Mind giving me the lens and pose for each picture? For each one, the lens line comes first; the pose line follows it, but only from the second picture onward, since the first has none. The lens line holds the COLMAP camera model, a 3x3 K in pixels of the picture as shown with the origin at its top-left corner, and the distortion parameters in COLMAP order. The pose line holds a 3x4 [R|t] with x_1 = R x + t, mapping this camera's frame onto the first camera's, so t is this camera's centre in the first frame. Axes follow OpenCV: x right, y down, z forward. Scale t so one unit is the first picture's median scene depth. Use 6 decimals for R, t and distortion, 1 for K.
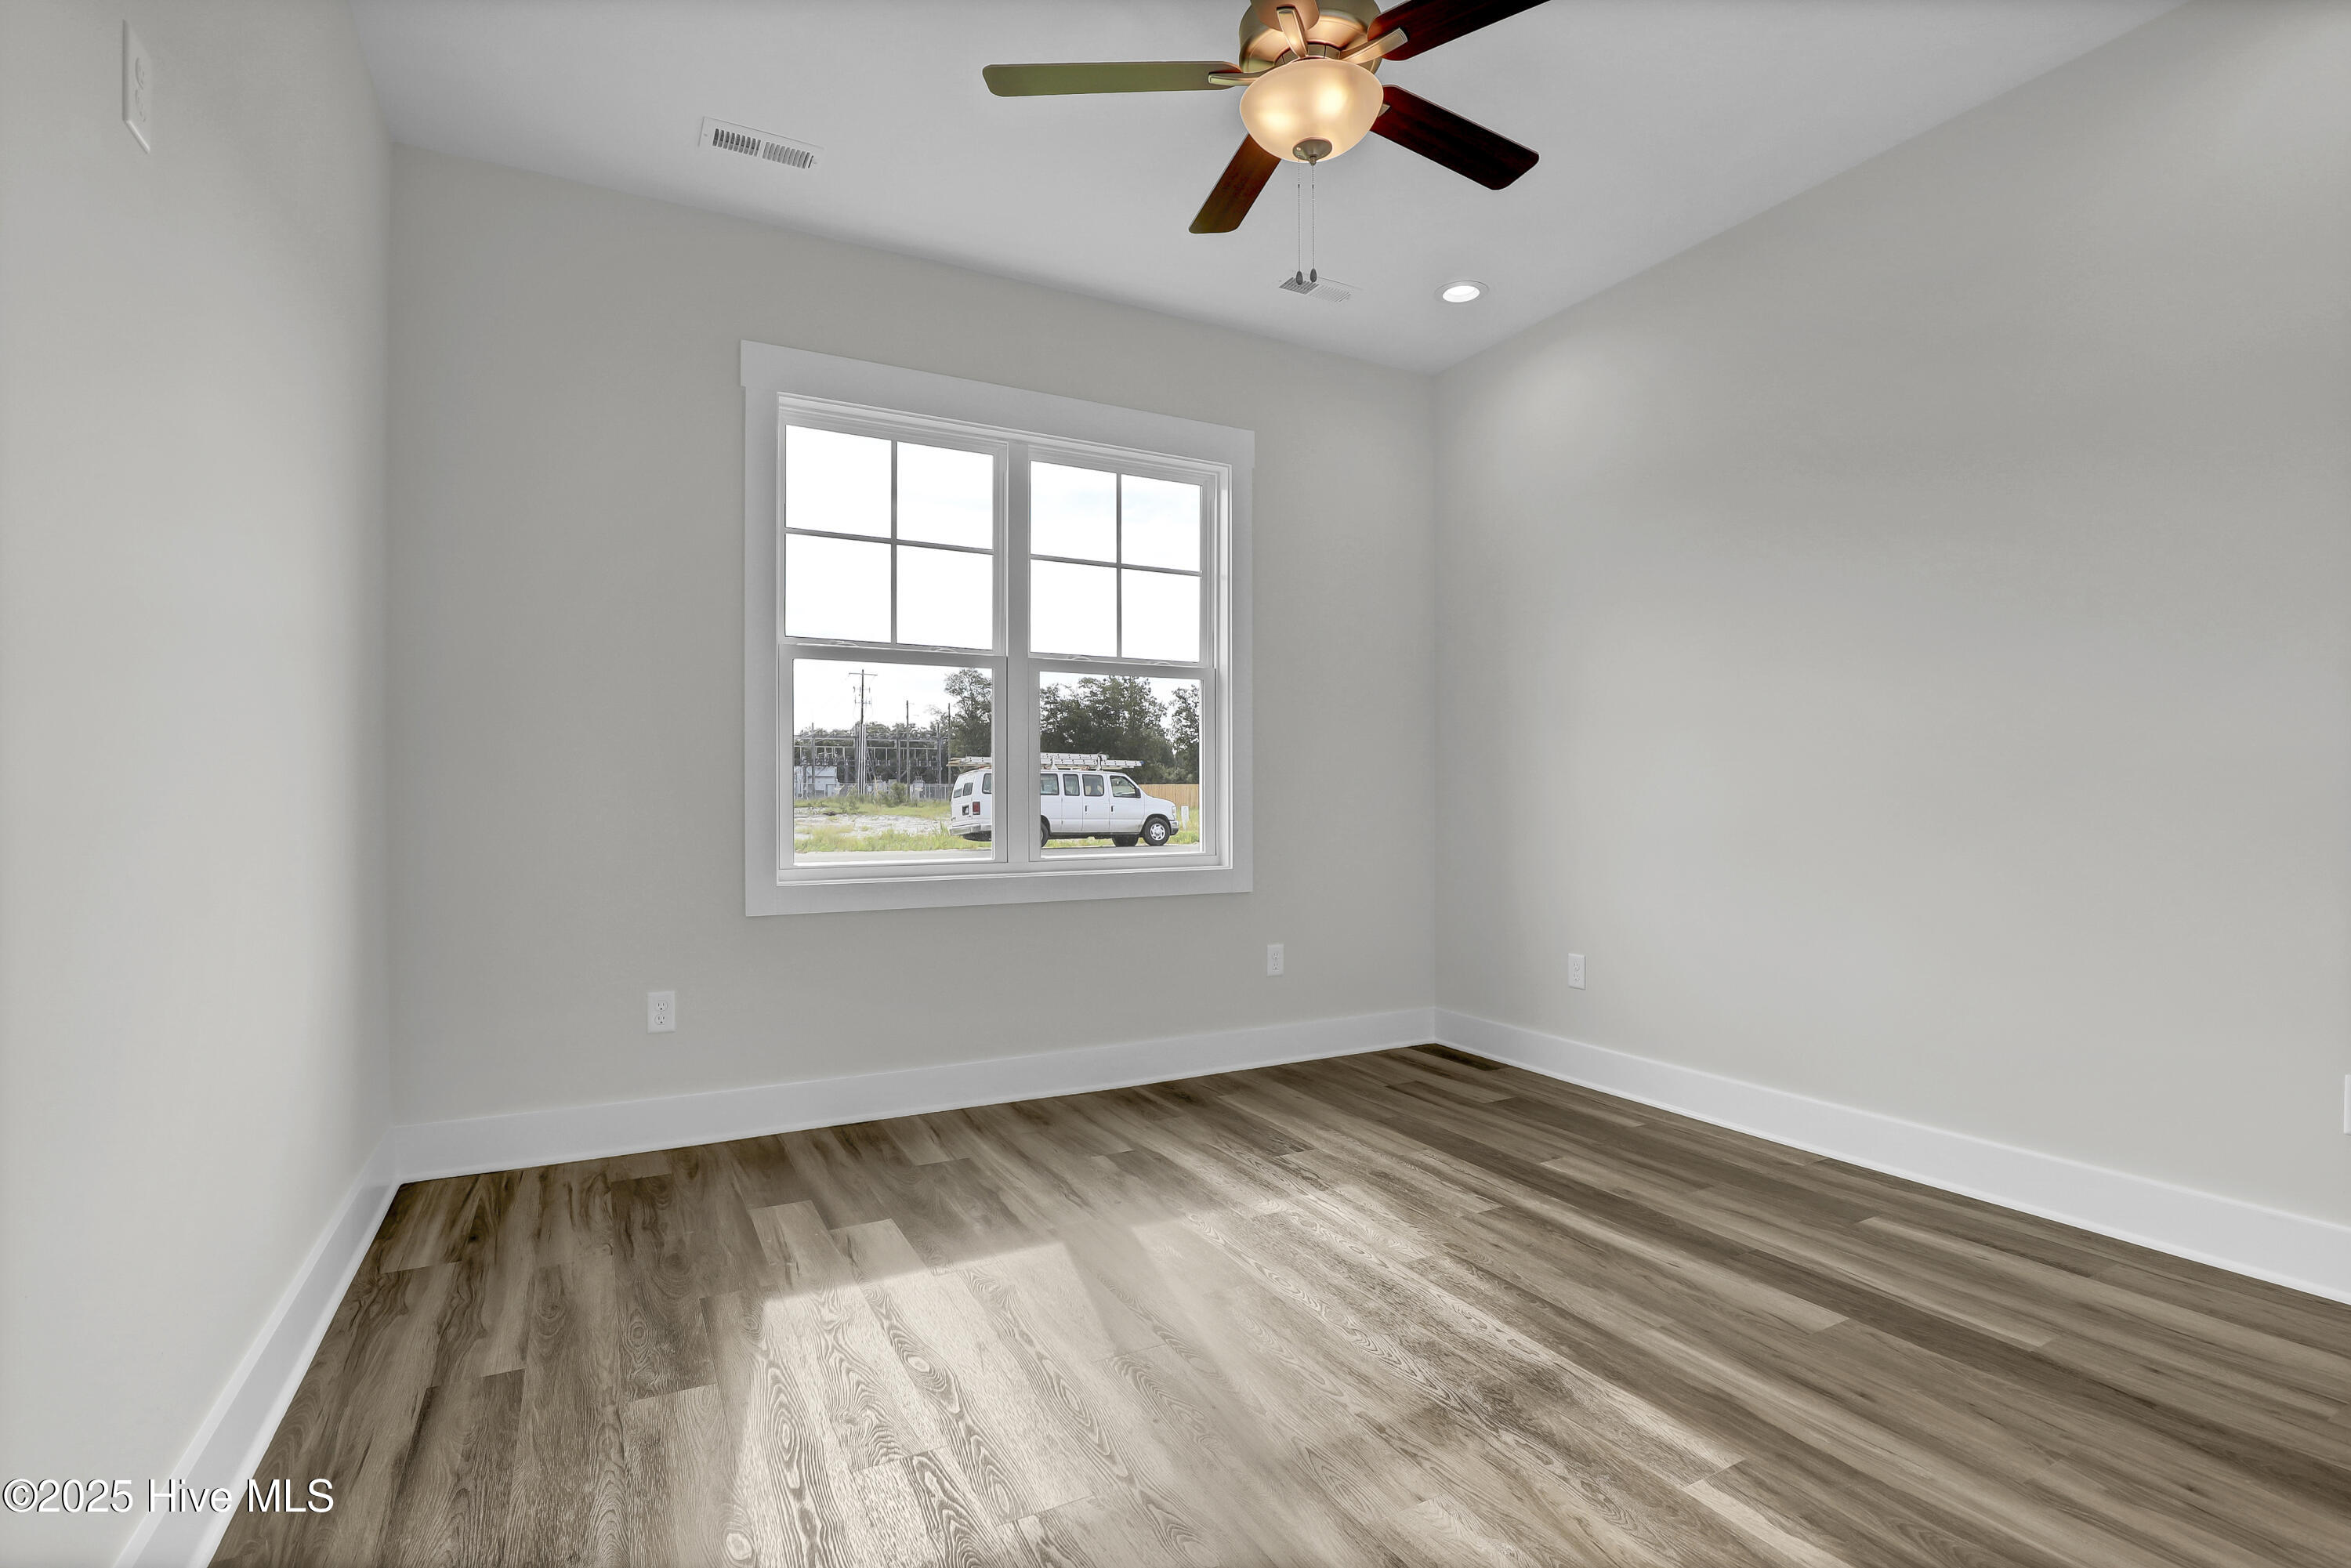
lens RADIAL K [[1097.4, 0, 1179.2], [0, 1097.4, 795.0], [0, 0, 1]] dist [-0.002241, 0.000375]
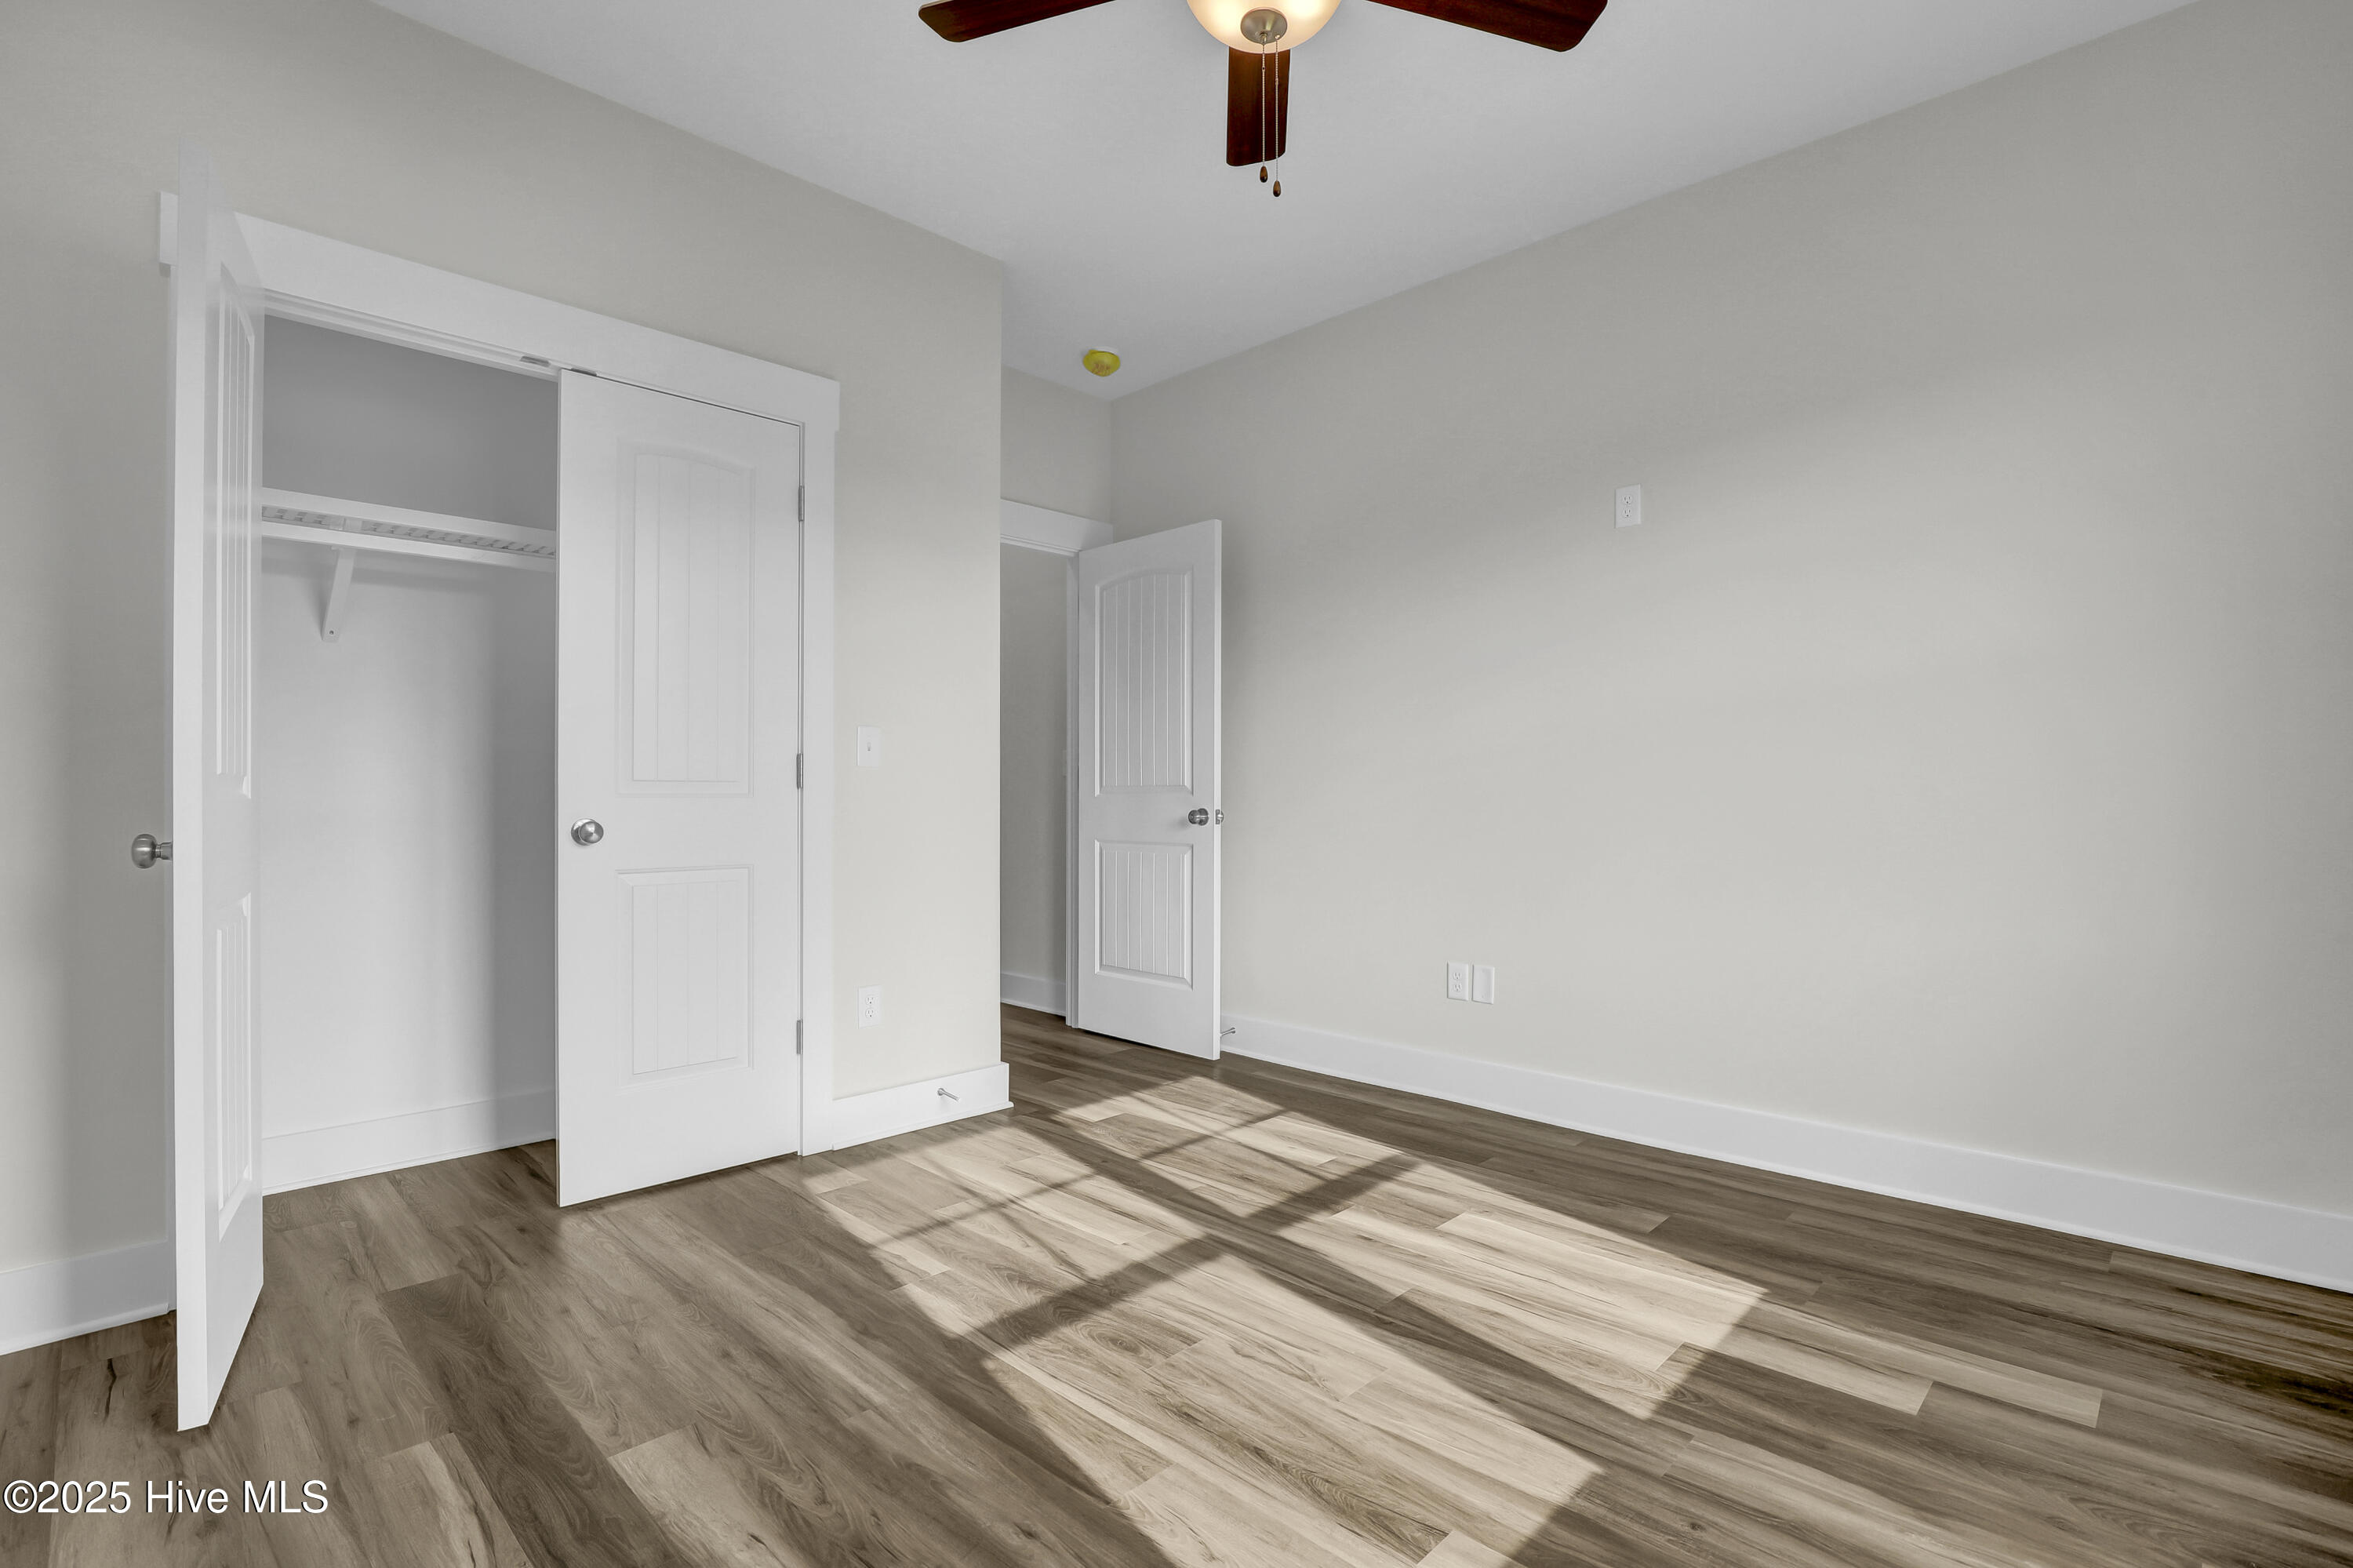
lens RADIAL K [[1098.5, 0, 1175.2], [0, 1098.5, 787.3], [0, 0, 1]] dist [-0.002241, 0.000375]
pose [[-0.954623, 0.002536, -0.297805, 0.438690], [0.003290, 0.999993, -0.002031, 0.001398], [0.297797, -0.002918, -0.954625, 1.791547]]
